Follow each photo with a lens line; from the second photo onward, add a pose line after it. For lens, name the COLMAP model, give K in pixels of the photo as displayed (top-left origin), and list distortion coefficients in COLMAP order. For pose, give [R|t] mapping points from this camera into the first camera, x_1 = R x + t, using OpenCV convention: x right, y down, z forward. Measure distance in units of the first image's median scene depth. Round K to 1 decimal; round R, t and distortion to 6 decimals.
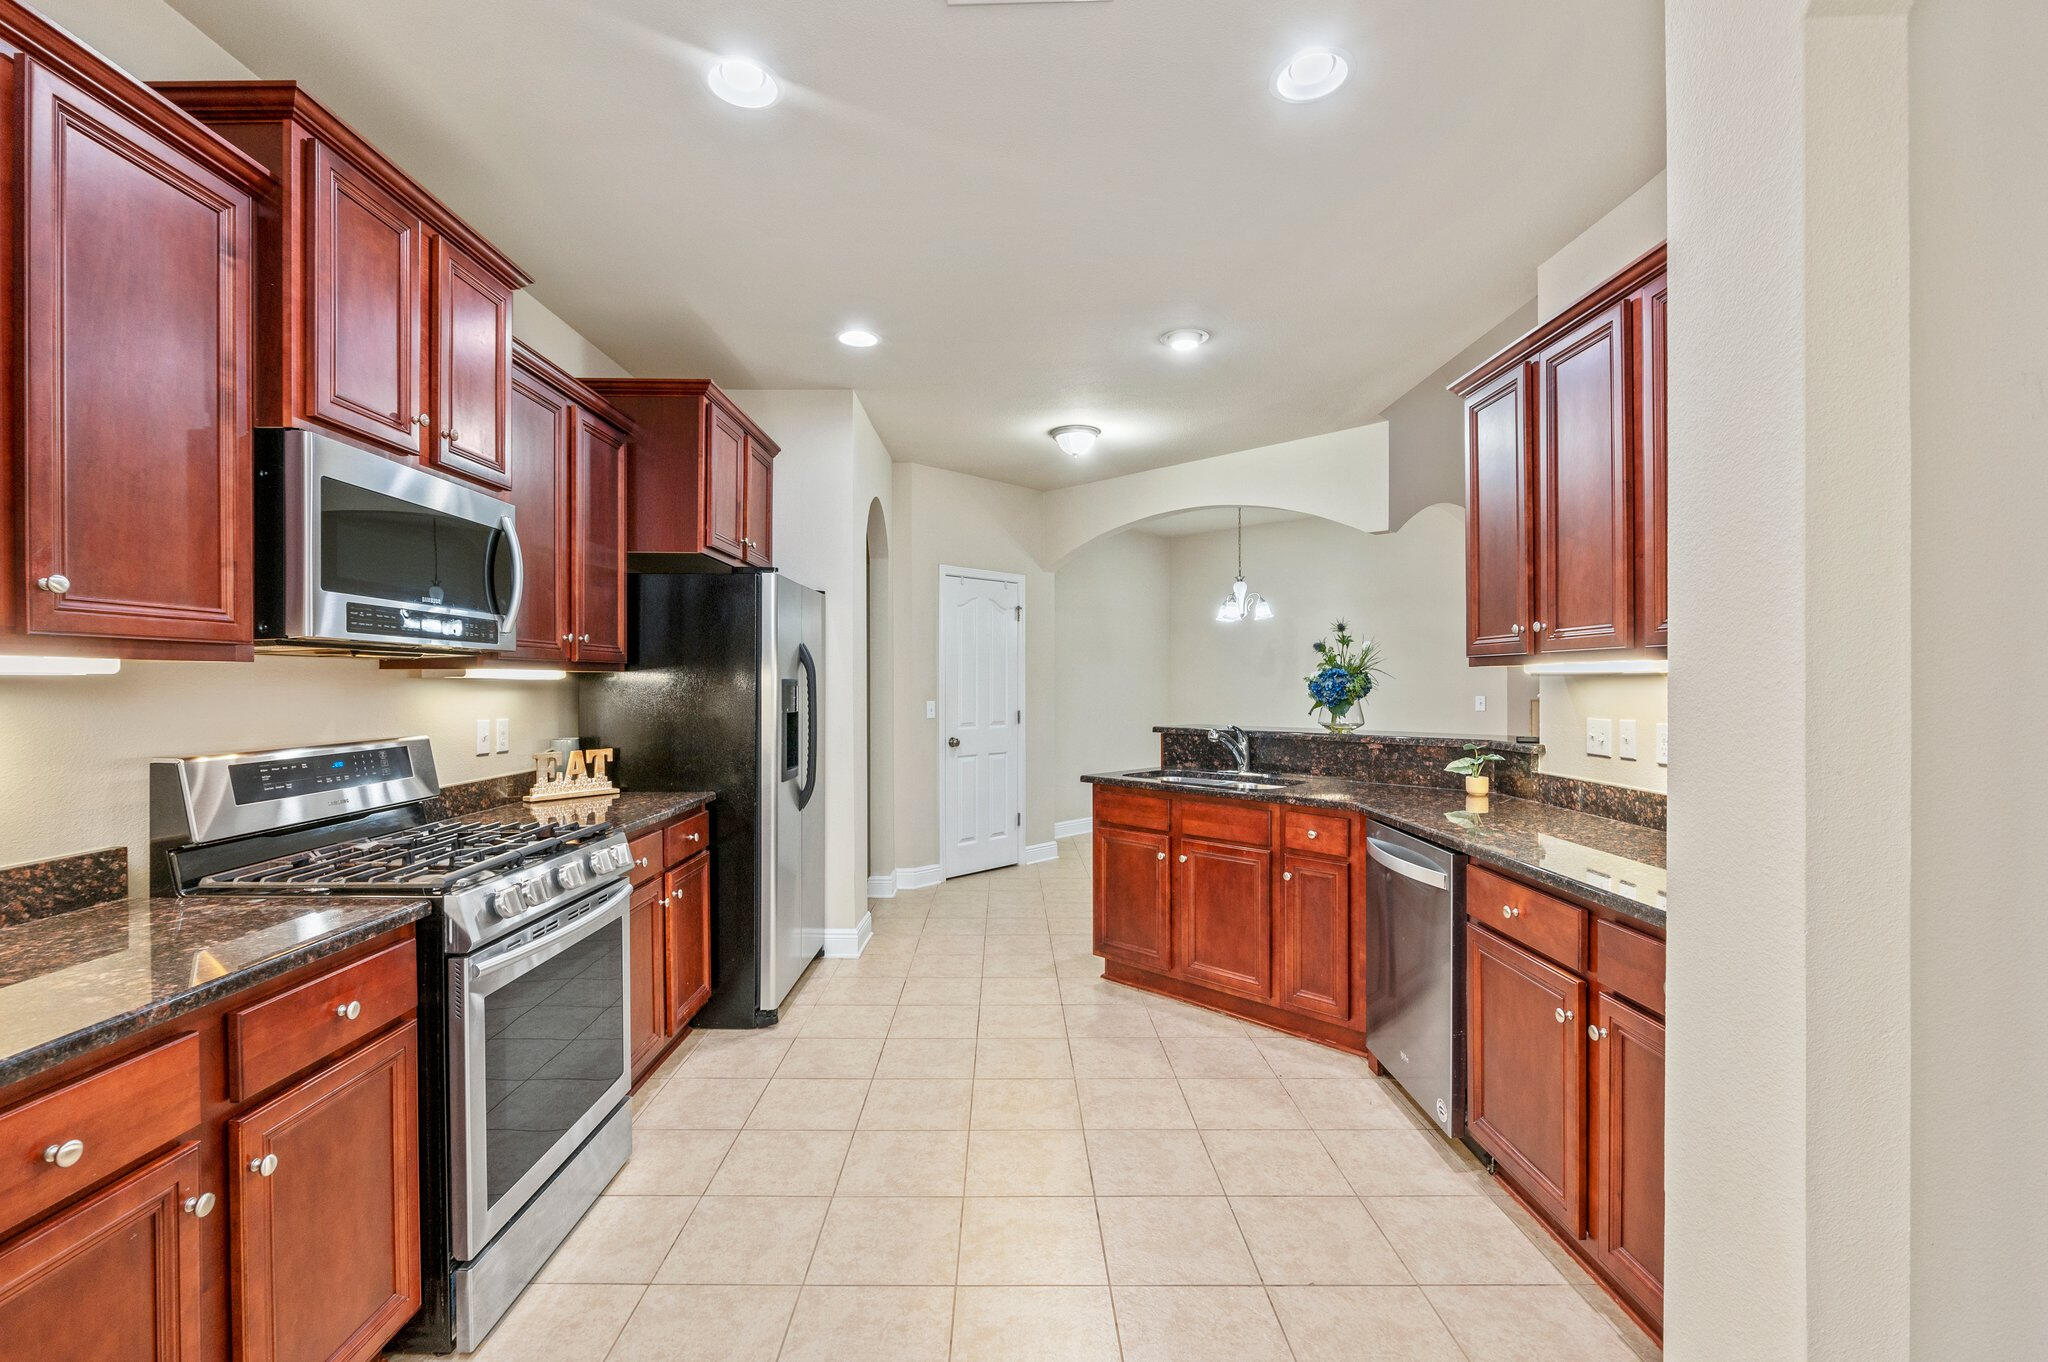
lens RADIAL K [[960.3, 0, 1018.1], [0, 960.3, 686.2], [0, 0, 1]] dist [0.001349, 0.000228]
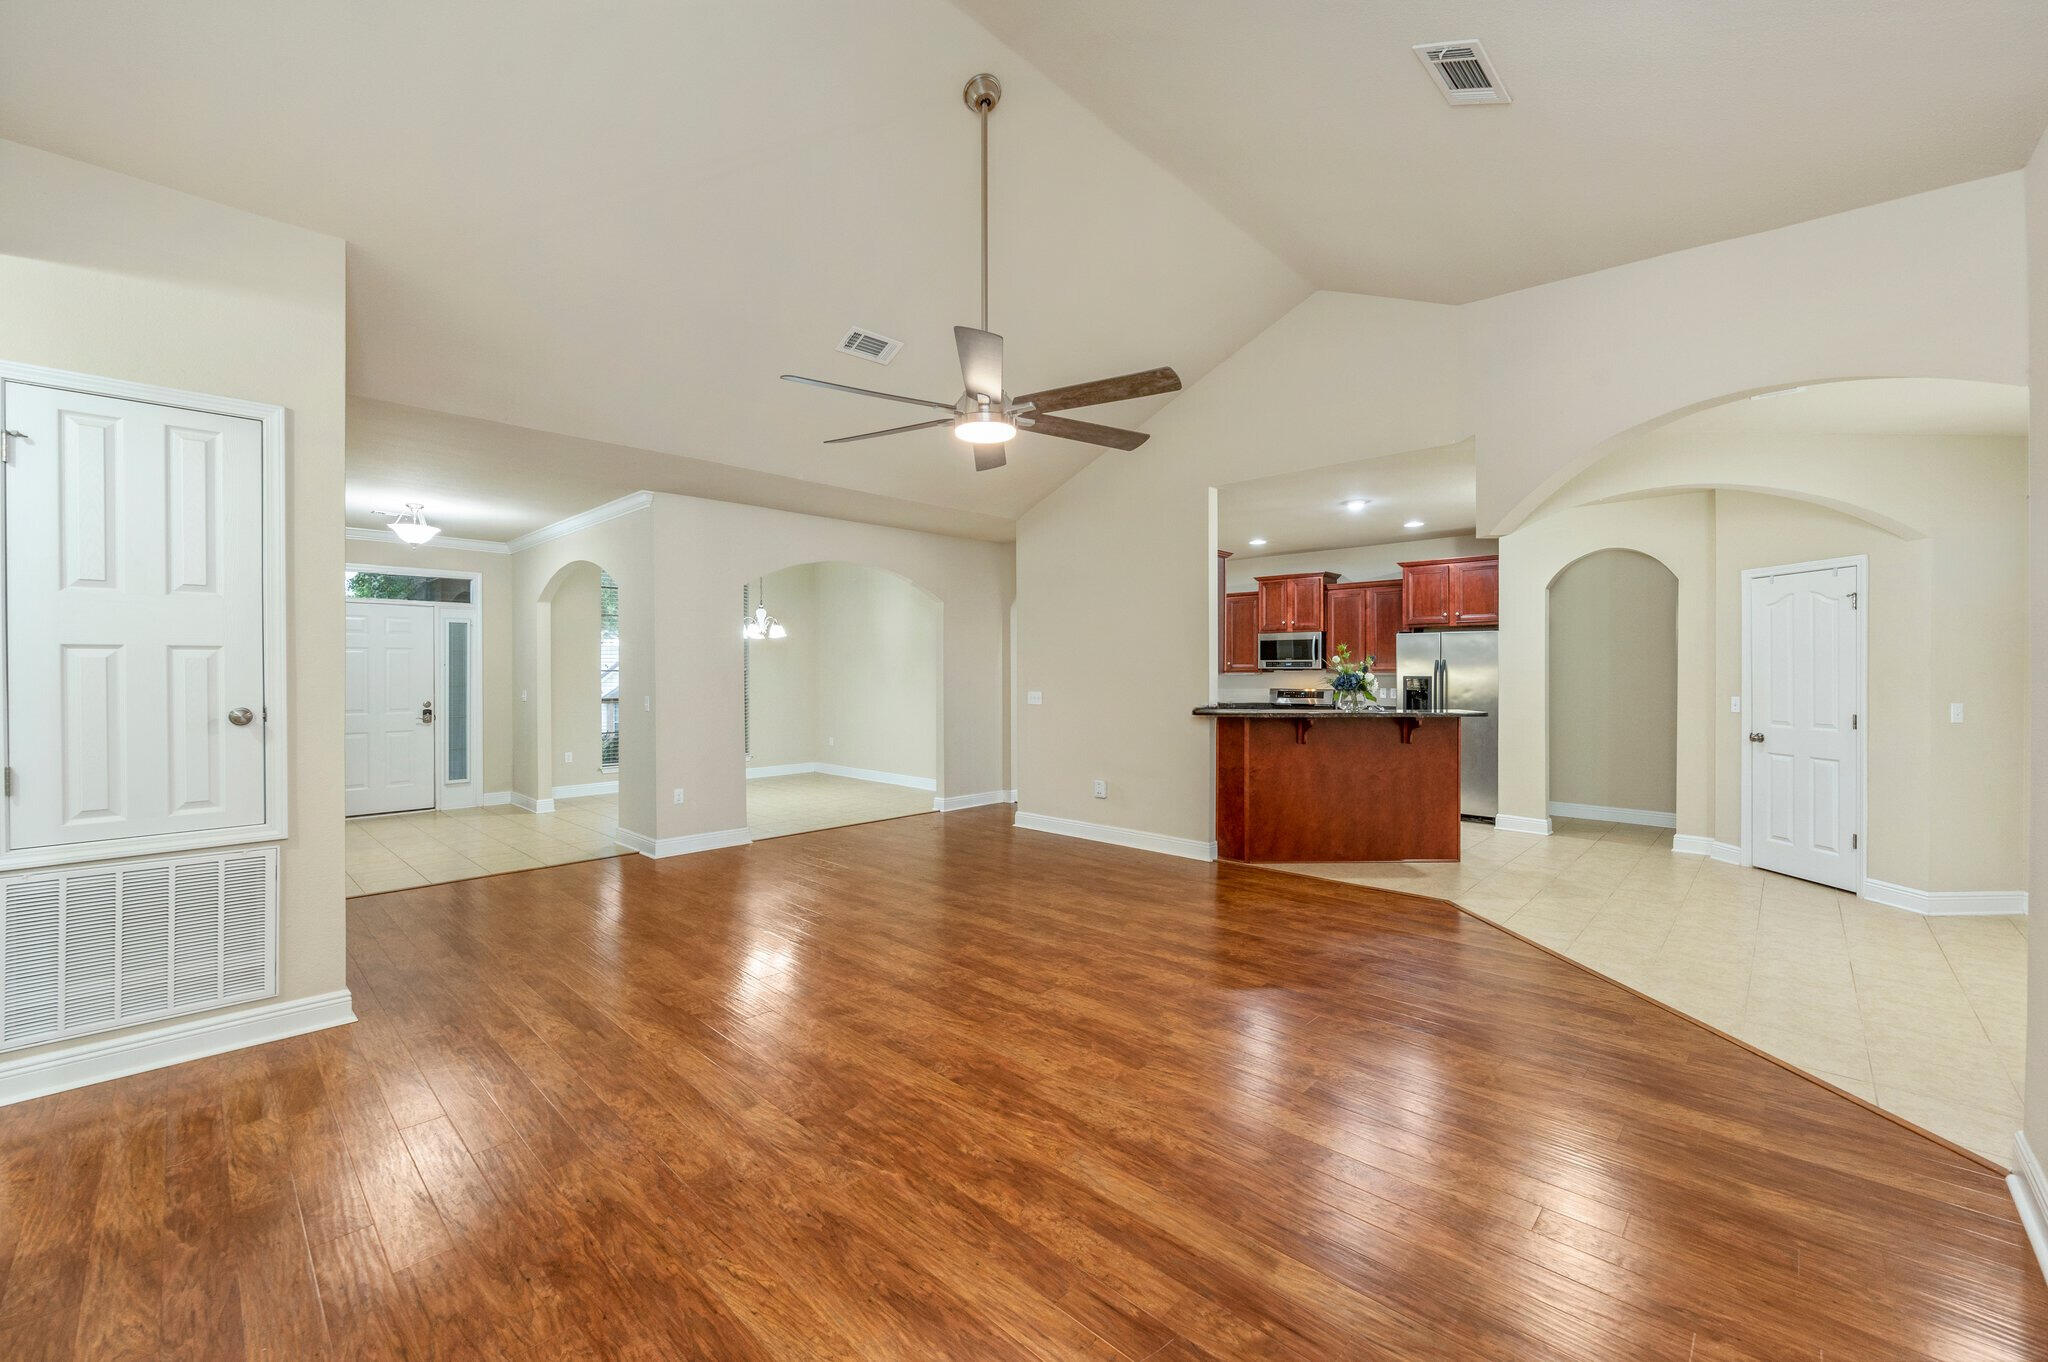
lens RADIAL K [[799.0, 0, 1005.3], [0, 799.0, 679.4], [0, 0, 1]] dist [0.011851, 0.000445]
pose [[-0.722759, 0.009331, -0.691037, 1.118766], [-0.002629, 0.999865, 0.016250, -0.016826], [0.691095, 0.013561, -0.722637, 1.063590]]
